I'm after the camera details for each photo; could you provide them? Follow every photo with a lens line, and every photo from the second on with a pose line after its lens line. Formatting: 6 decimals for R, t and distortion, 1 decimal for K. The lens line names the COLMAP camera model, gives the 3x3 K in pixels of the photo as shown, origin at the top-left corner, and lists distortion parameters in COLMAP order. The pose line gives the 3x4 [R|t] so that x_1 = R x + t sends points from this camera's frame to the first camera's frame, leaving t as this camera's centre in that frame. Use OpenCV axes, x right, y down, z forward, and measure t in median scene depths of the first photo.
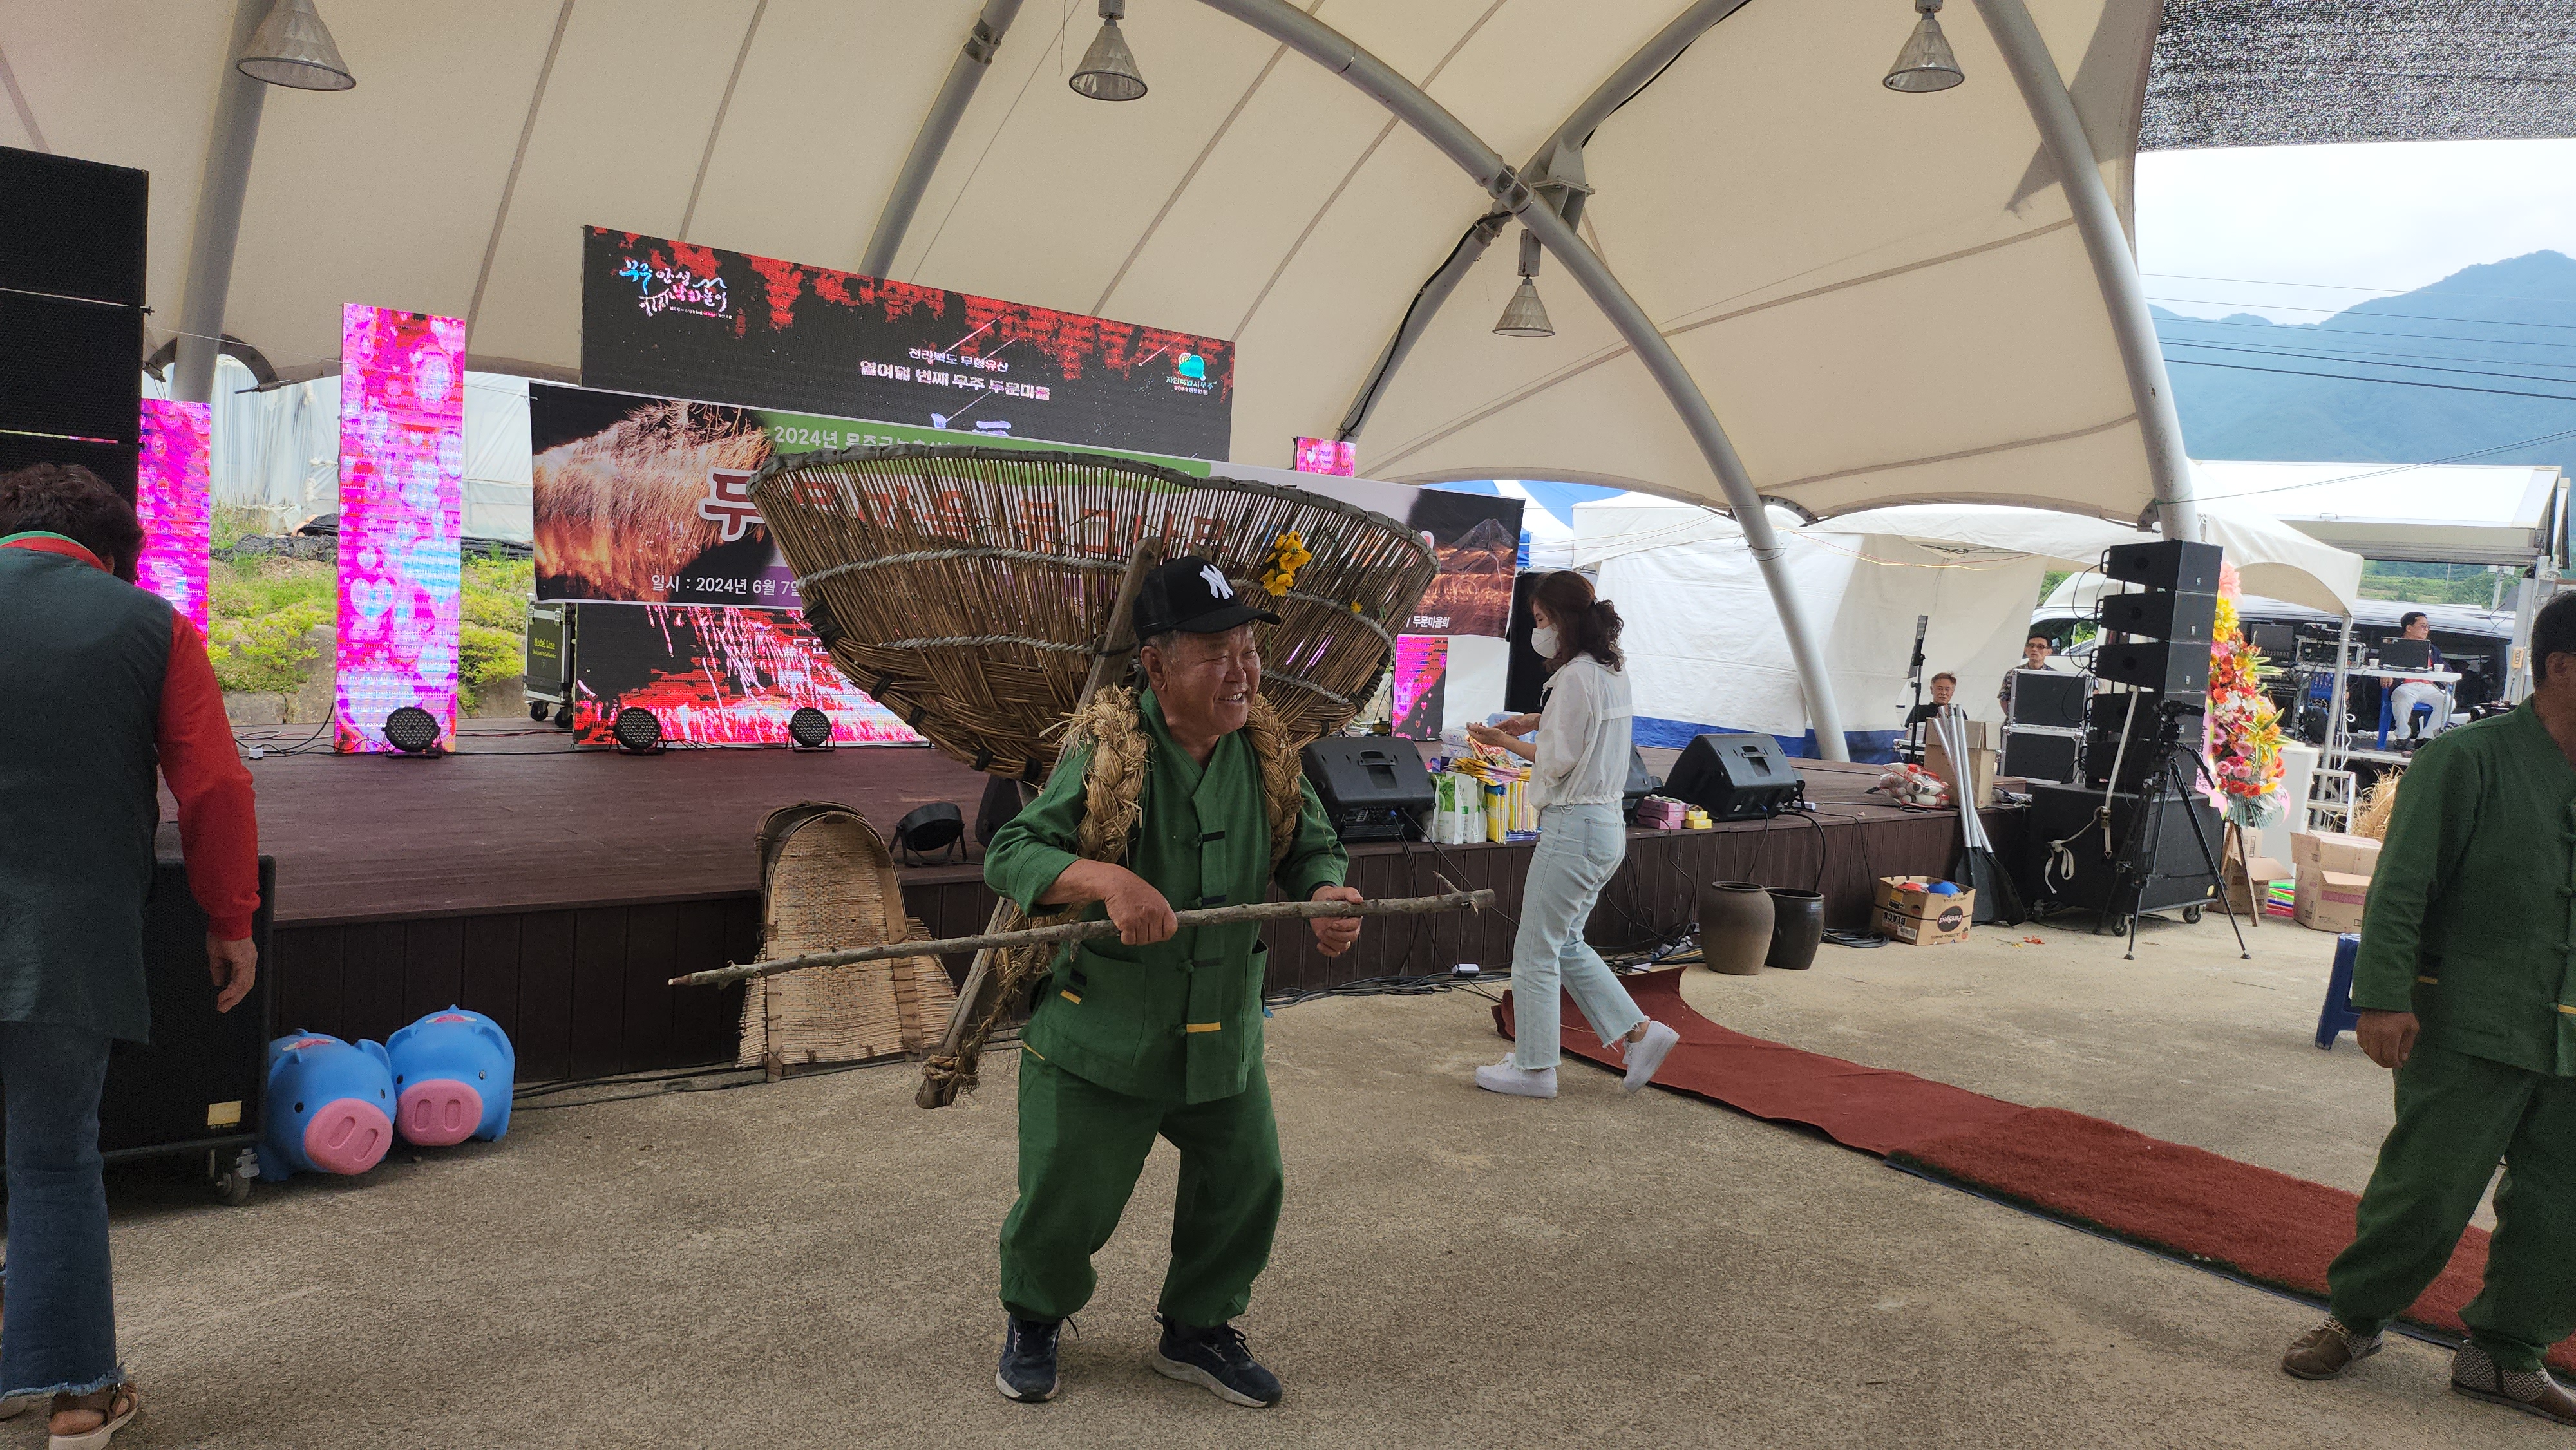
lens RADIAL K [[1815.2, 0, 1301.7], [0, 1815.2, 735.4], [0, 0, 1]] dist [0.045499, -0.038471]
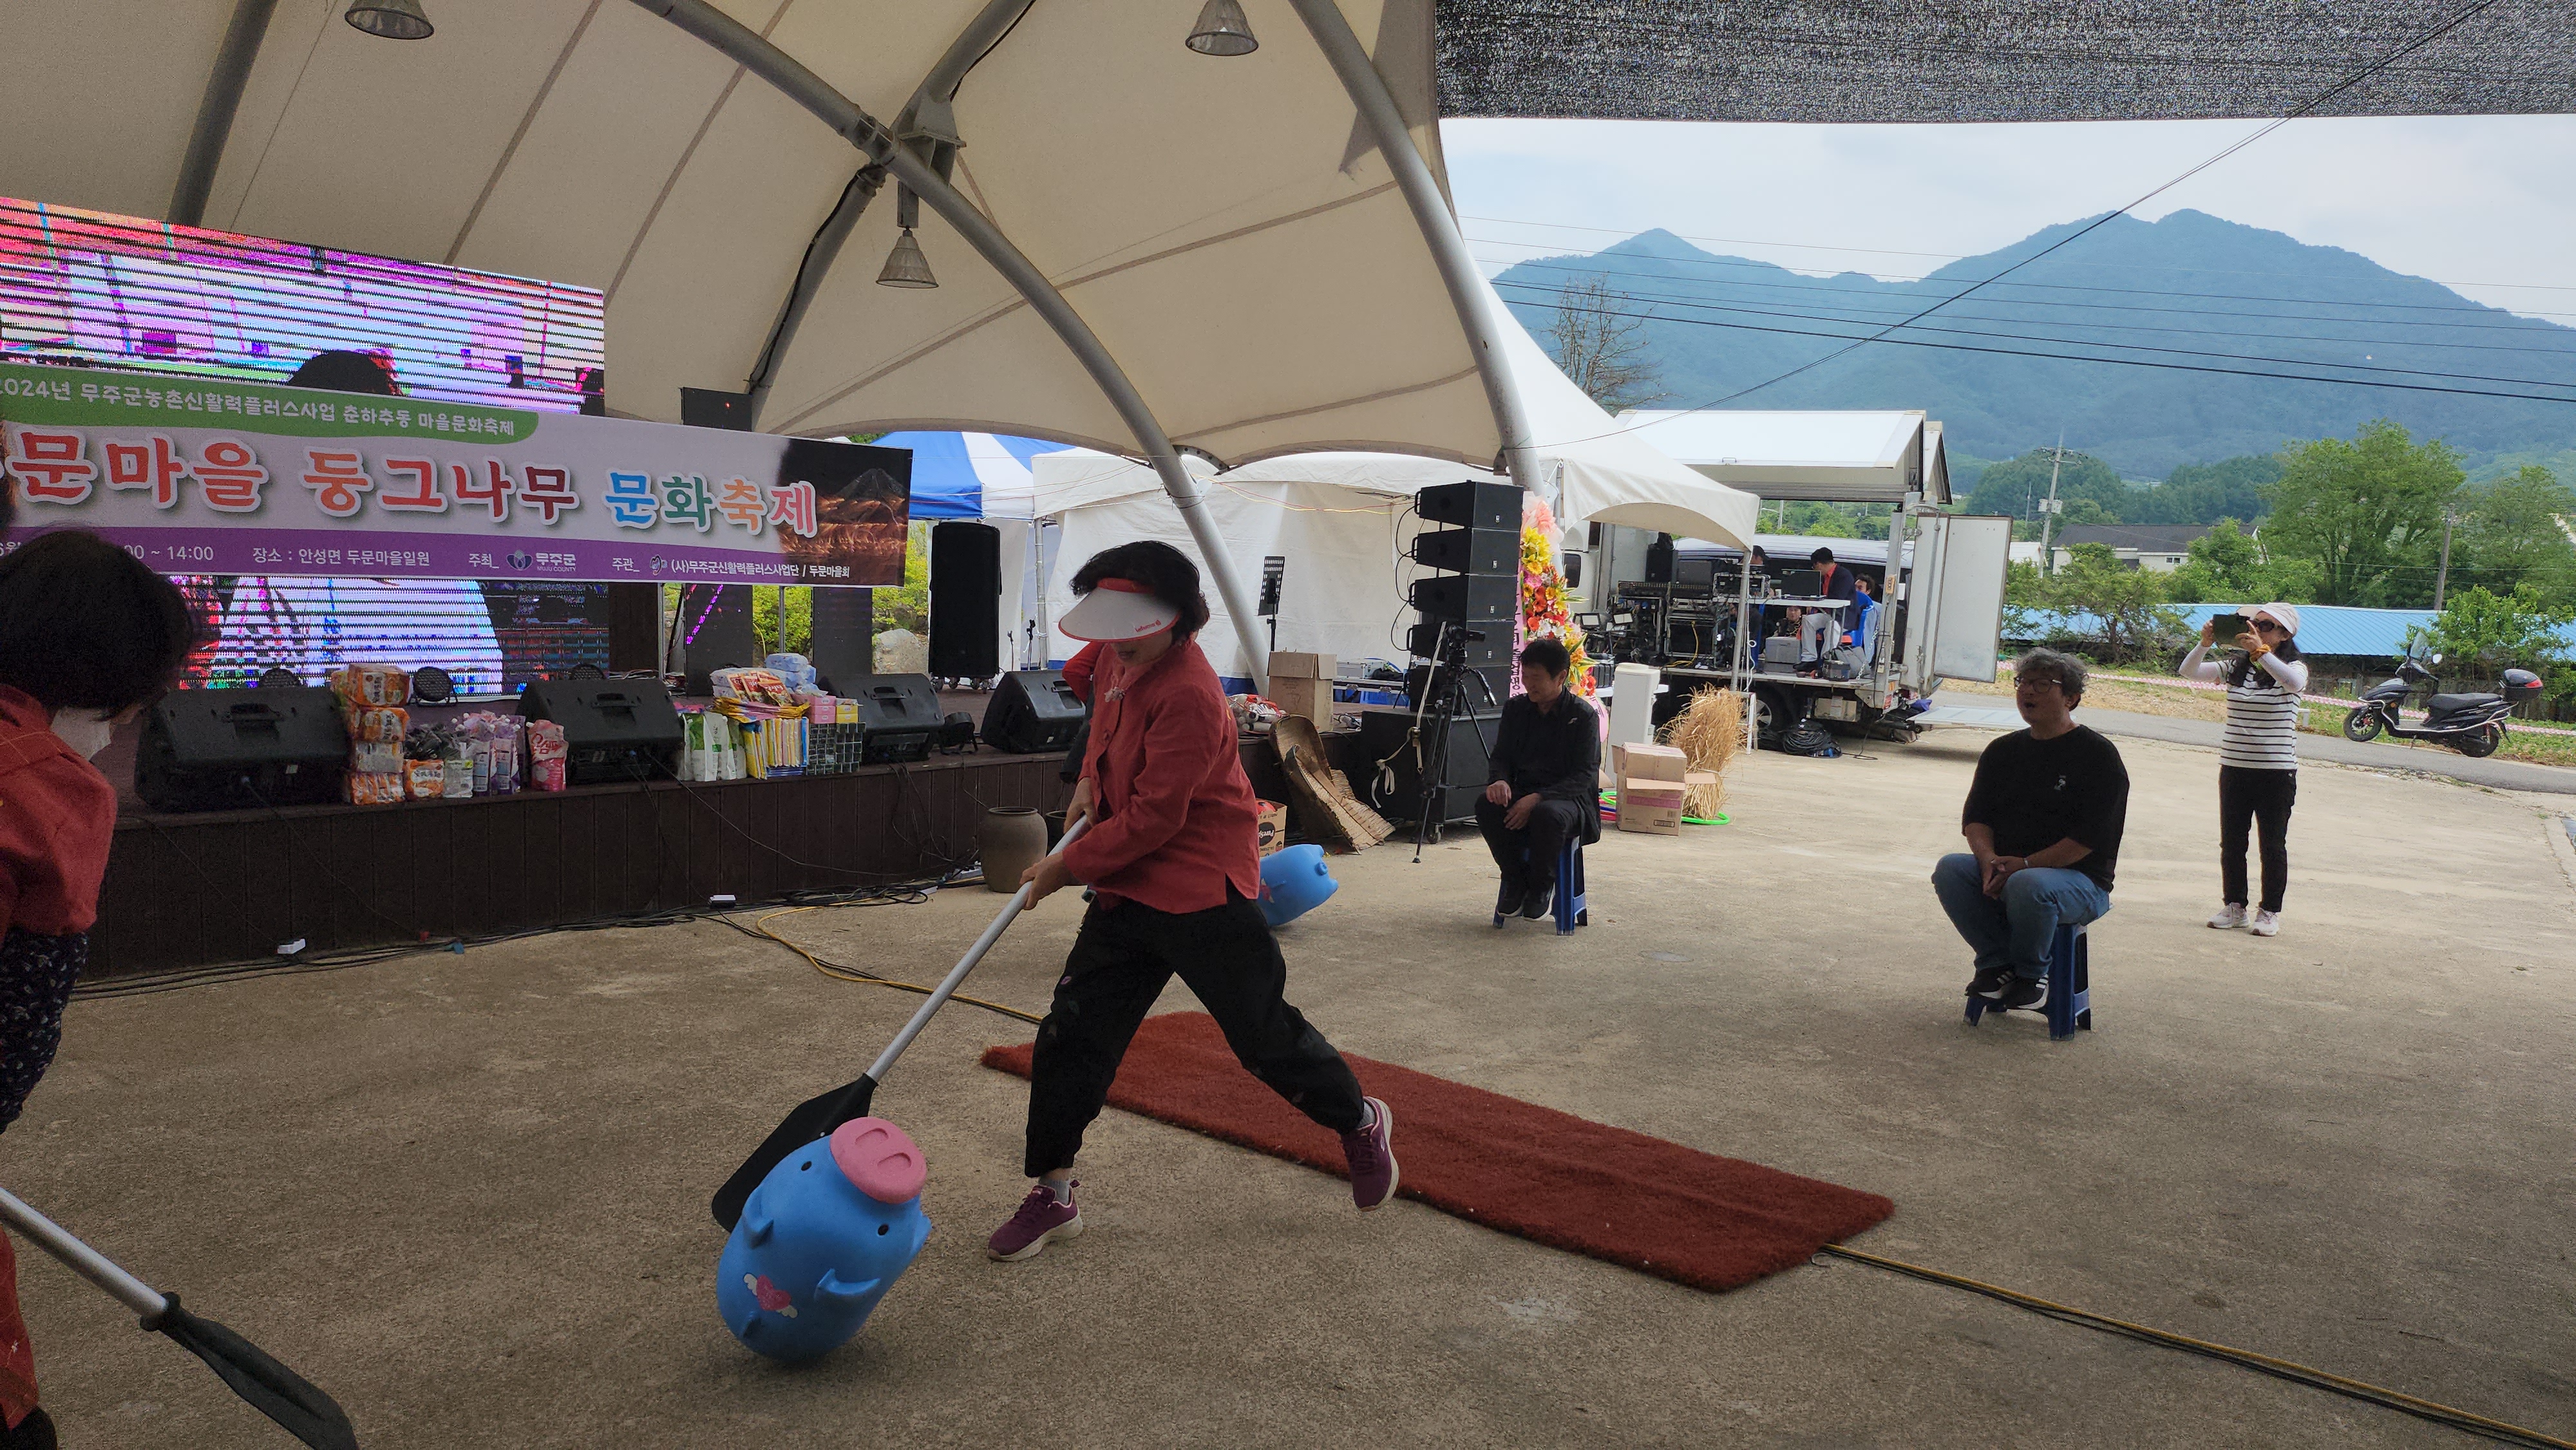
lens RADIAL K [[1815.2, 0, 1283.9], [0, 1815.2, 773.8], [0, 0, 1]] dist [0.045499, -0.038471]
pose [[0.985880, -0.040944, 0.162372, 0.155803], [0.033943, 0.998380, 0.045664, 0.012679], [-0.163979, -0.039508, 0.985672, -0.051625]]
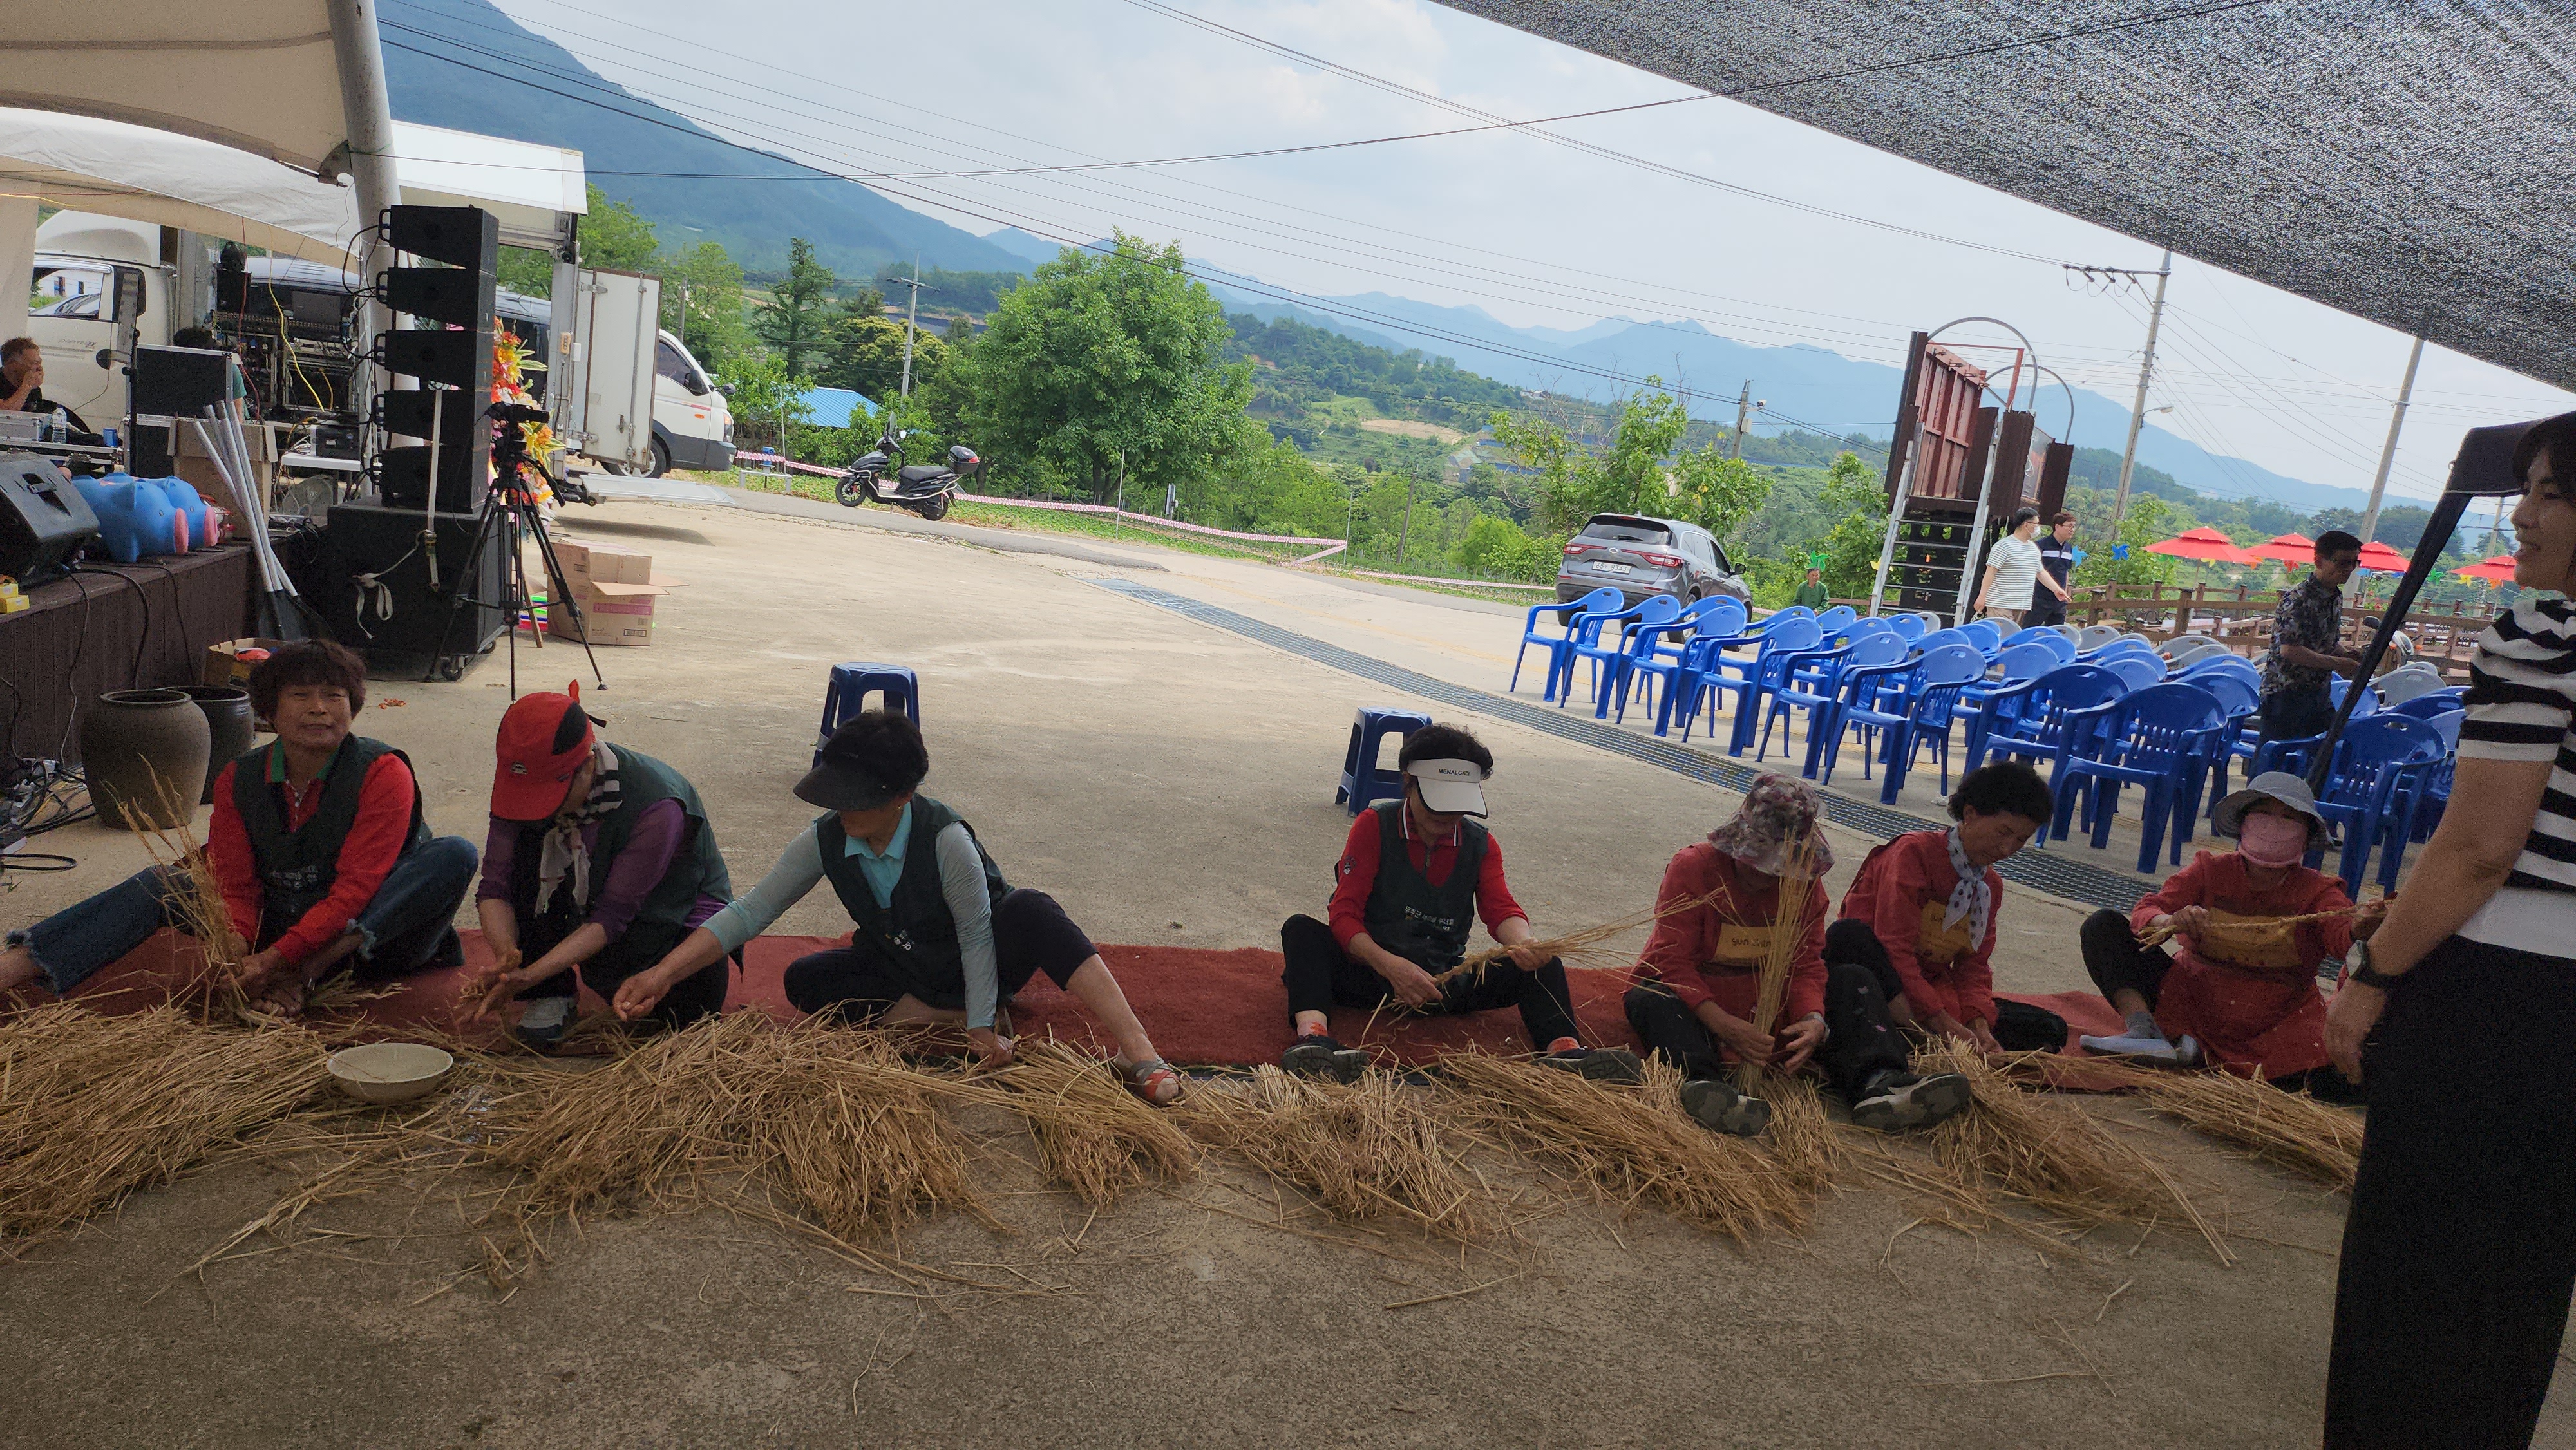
lens RADIAL K [[1815.2, 0, 1289.6], [0, 1815.2, 719.2], [0, 0, 1]] dist [0.045499, -0.038471]
pose [[0.455065, -0.145860, 0.878431, -0.110585], [-0.011445, 0.985454, 0.169559, -0.018844], [-0.890385, -0.087214, 0.446776, 0.226956]]
